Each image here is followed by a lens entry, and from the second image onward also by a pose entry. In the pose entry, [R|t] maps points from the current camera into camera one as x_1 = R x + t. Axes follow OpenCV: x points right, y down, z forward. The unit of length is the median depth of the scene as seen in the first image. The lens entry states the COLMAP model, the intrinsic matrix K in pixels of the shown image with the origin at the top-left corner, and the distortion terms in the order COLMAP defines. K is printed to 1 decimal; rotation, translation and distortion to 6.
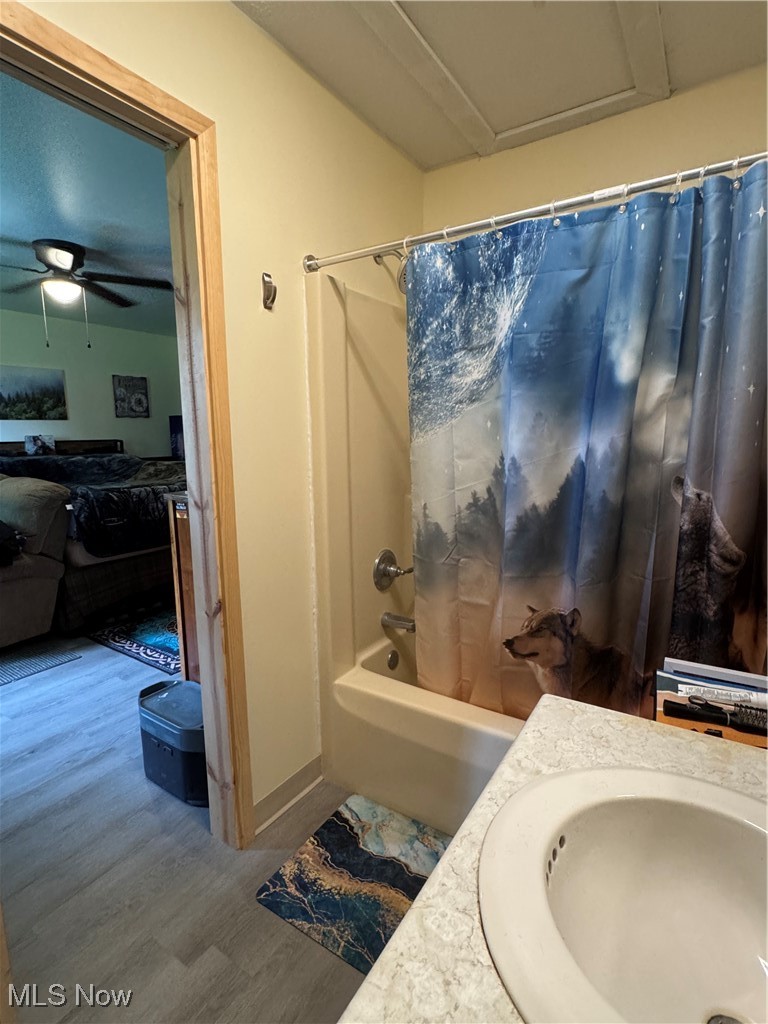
lens RADIAL K [[500.8, 0, 384.4], [0, 500.8, 513.3], [0, 0, 1]] dist [0.003104, 0.000236]
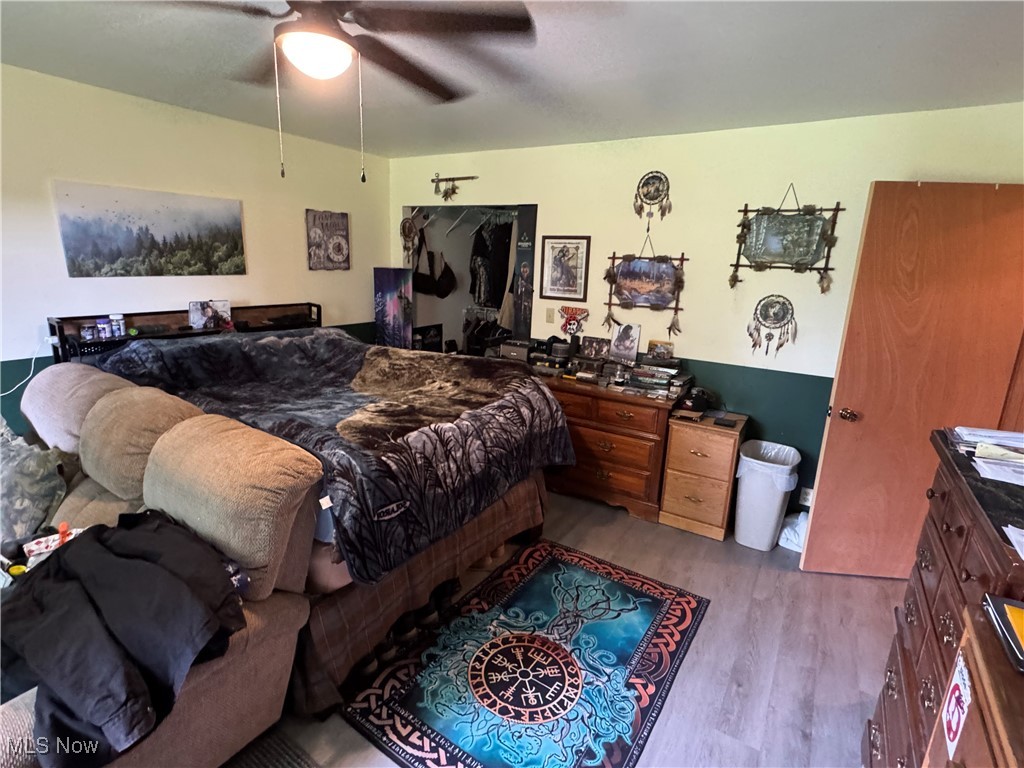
lens RADIAL K [[500.8, 0, 511.4], [0, 500.8, 384.5], [0, 0, 1]] dist [0.003104, 0.000236]
pose [[0.999011, 0.042744, 0.012225, -0.285171], [-0.043609, 0.995645, 0.082392, -0.115082], [-0.008650, -0.082843, 0.996525, 0.316258]]
